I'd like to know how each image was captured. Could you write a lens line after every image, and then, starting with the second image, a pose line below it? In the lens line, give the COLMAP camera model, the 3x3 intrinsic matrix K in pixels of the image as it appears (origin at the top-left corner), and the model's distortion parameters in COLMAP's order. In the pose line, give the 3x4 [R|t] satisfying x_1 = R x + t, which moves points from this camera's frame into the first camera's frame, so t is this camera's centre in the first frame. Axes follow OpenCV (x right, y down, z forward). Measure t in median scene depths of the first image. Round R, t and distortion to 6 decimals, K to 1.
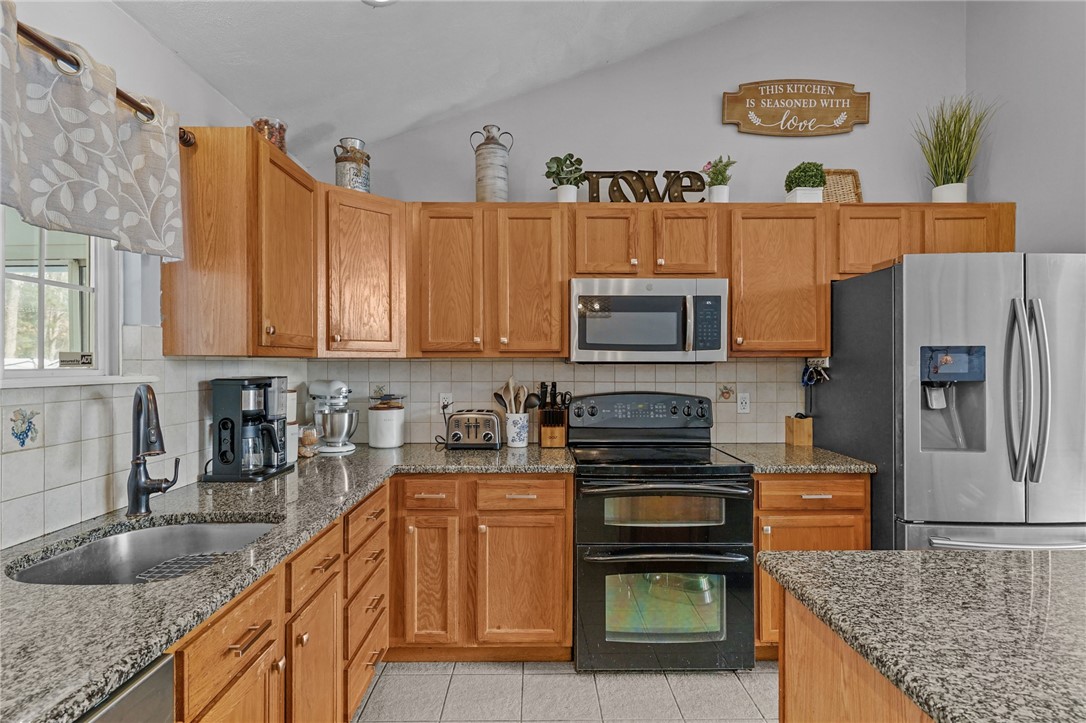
lens RADIAL K [[533.7, 0, 536.6], [0, 533.7, 367.7], [0, 0, 1]] dist [0.009397, -0.005351]
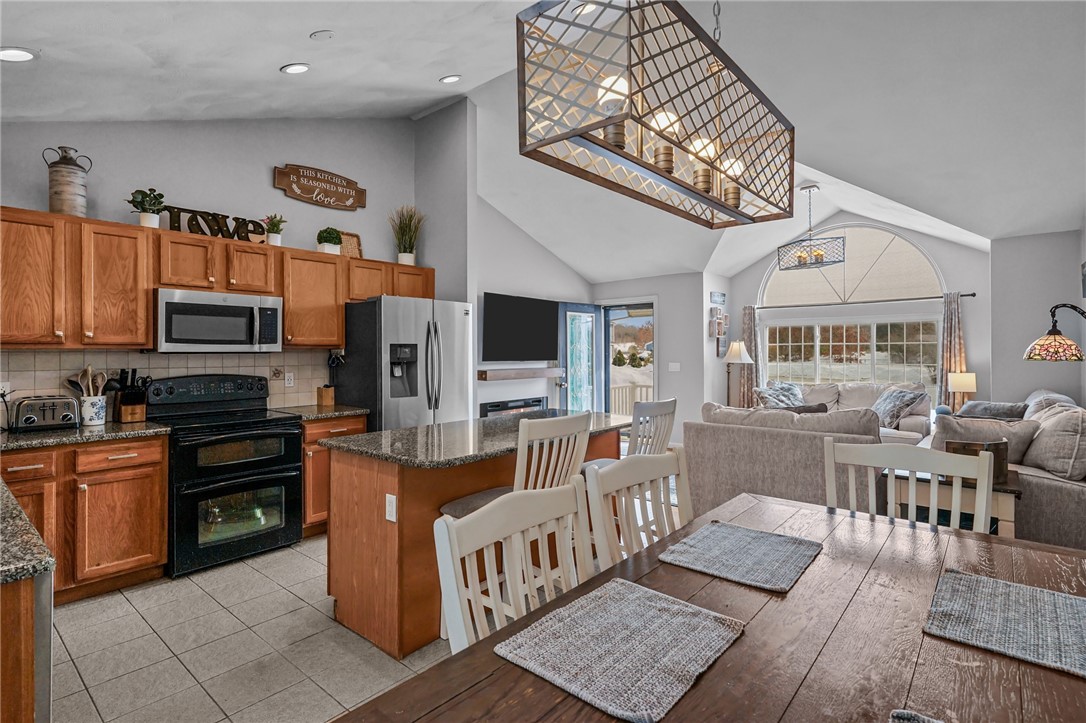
lens RADIAL K [[533.7, 0, 545.4], [0, 533.7, 348.6], [0, 0, 1]] dist [0.009397, -0.005351]
pose [[0.648902, 0.002527, 0.760868, -0.308698], [0.009196, 0.999895, -0.011164, 0.003188], [-0.760817, 0.014241, 0.648811, -0.548783]]
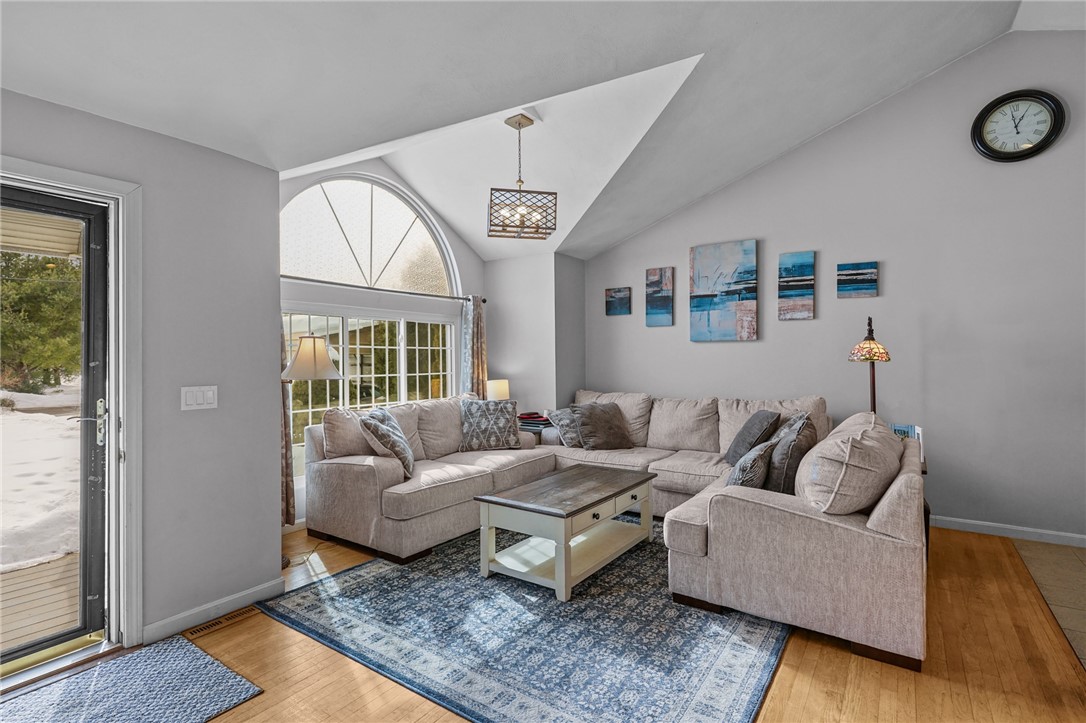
lens RADIAL K [[533.7, 0, 541.3], [0, 533.7, 349.5], [0, 0, 1]] dist [0.009397, -0.005351]
pose [[-0.821729, 0.016204, 0.569647, 1.133316], [0.009871, 0.999850, -0.014203, 0.002420], [-0.569792, -0.006048, -0.821766, 1.194862]]
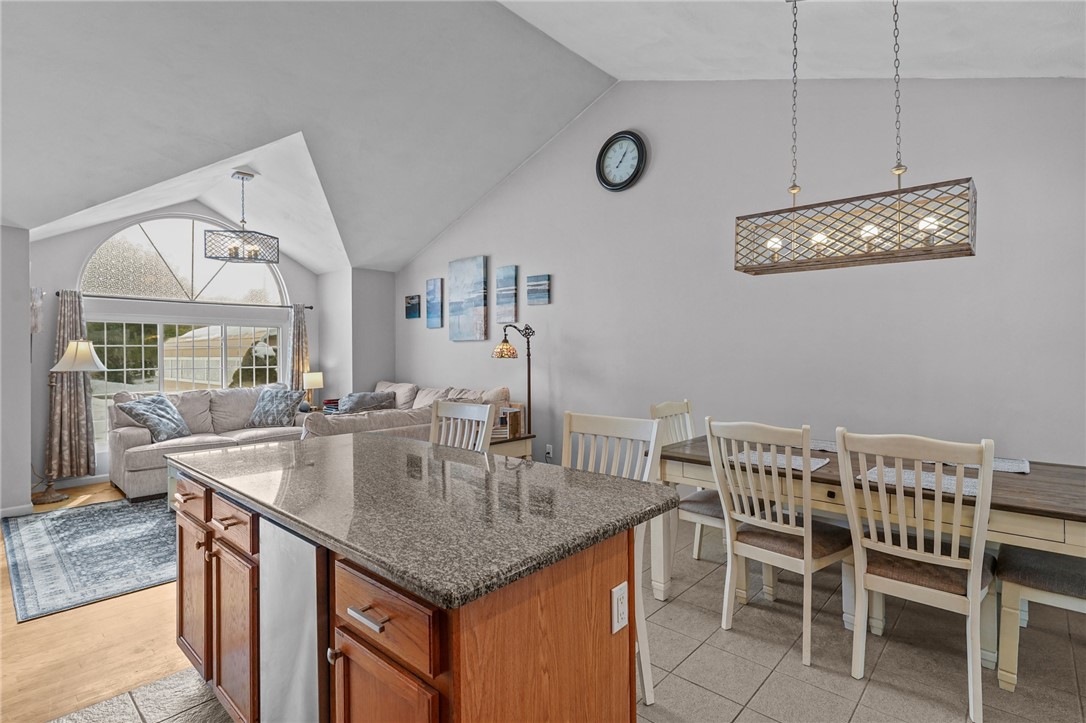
lens RADIAL K [[533.7, 0, 543.4], [0, 533.7, 349.0], [0, 0, 1]] dist [0.009397, -0.005351]
pose [[-0.733159, 0.011247, 0.679964, -0.097000], [0.011081, 0.999928, -0.004591, 0.002035], [-0.679967, 0.004169, -0.733231, 0.708156]]
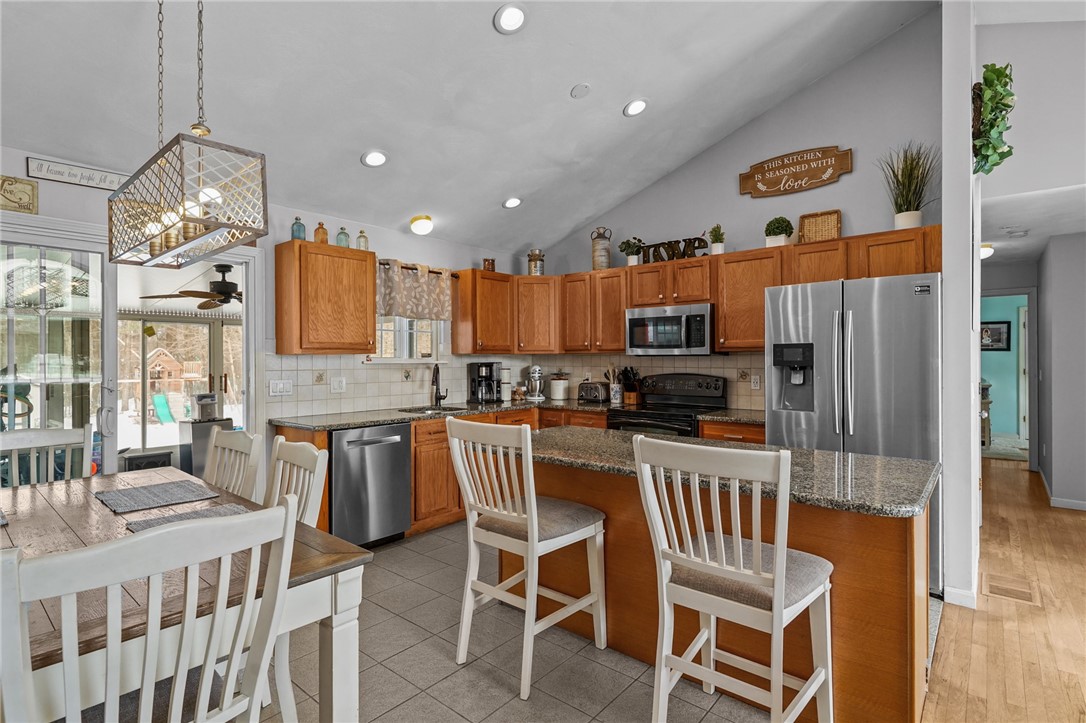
lens RADIAL K [[533.7, 0, 543.1], [0, 533.7, 360.7], [0, 0, 1]] dist [0.009397, -0.005351]
pose [[0.759730, 0.001272, -0.650238, 1.006192], [-0.001760, 0.999998, -0.000100, 0.008510], [0.650237, 0.001221, 0.759731, -0.545706]]
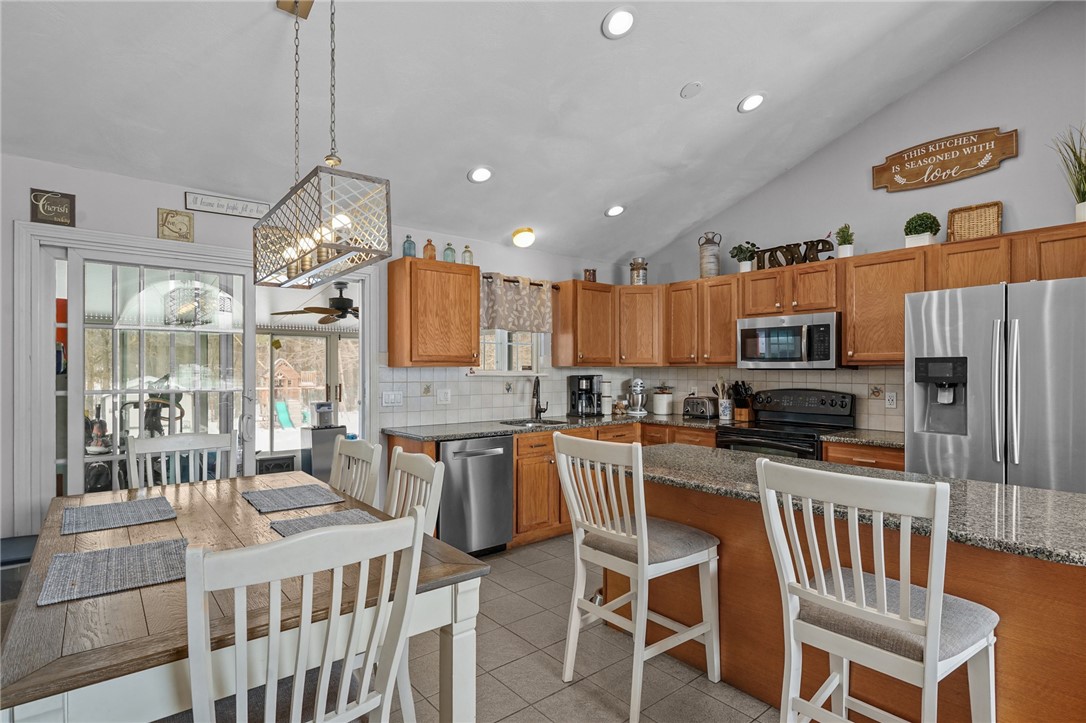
lens RADIAL K [[549.5, 0, 539.6], [0, 549.5, 372.9], [0, 0, 1]] dist [0.006514, -0.001050]
pose [[0.630966, 0.007053, -0.775779, 0.996040], [-0.007390, 0.999968, 0.003081, 0.001619], [0.775775, 0.003789, 0.630998, -0.566507]]
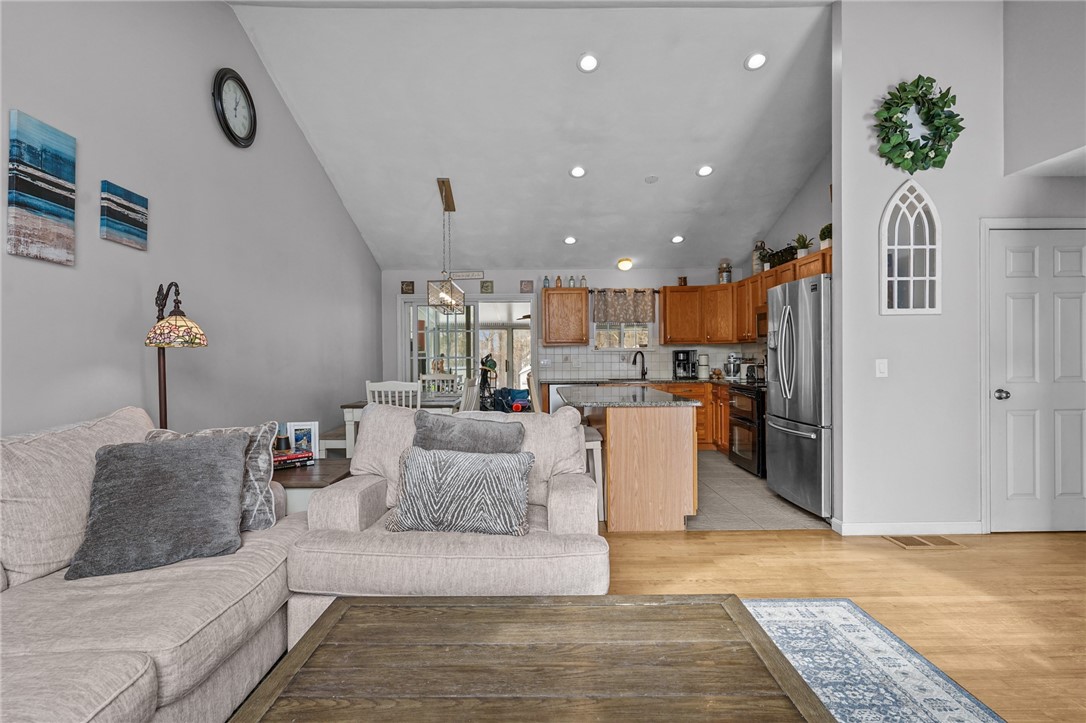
lens RADIAL K [[533.7, 0, 542.8], [0, 533.7, 359.5], [0, 0, 1]] dist [0.009397, -0.005351]
pose [[0.005990, 0.006062, -0.999964, 2.322705], [0.002391, 0.999979, 0.006076, 0.044279], [0.999979, -0.002427, 0.005976, 0.060821]]
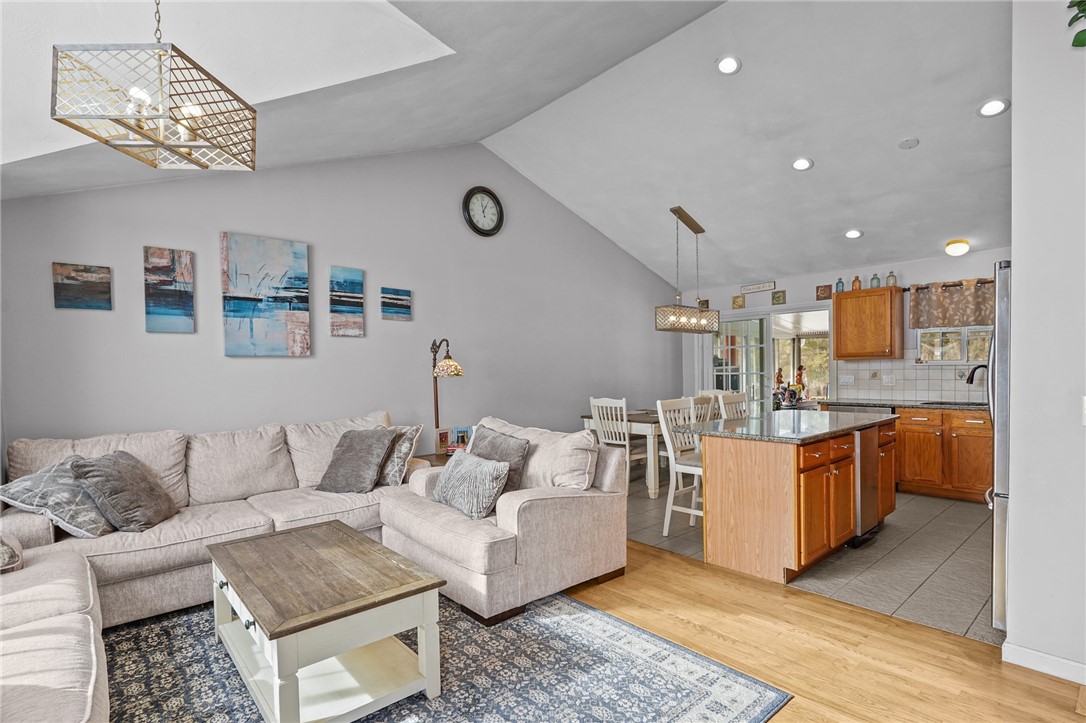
lens RADIAL K [[533.7, 0, 541.6], [0, 533.7, 386.6], [0, 0, 1]] dist [0.009397, -0.005351]
pose [[-0.752207, 0.038439, -0.657805, 2.126351], [0.017003, 0.999097, 0.038939, -0.006150], [0.658707, 0.018106, -0.752181, 0.992917]]
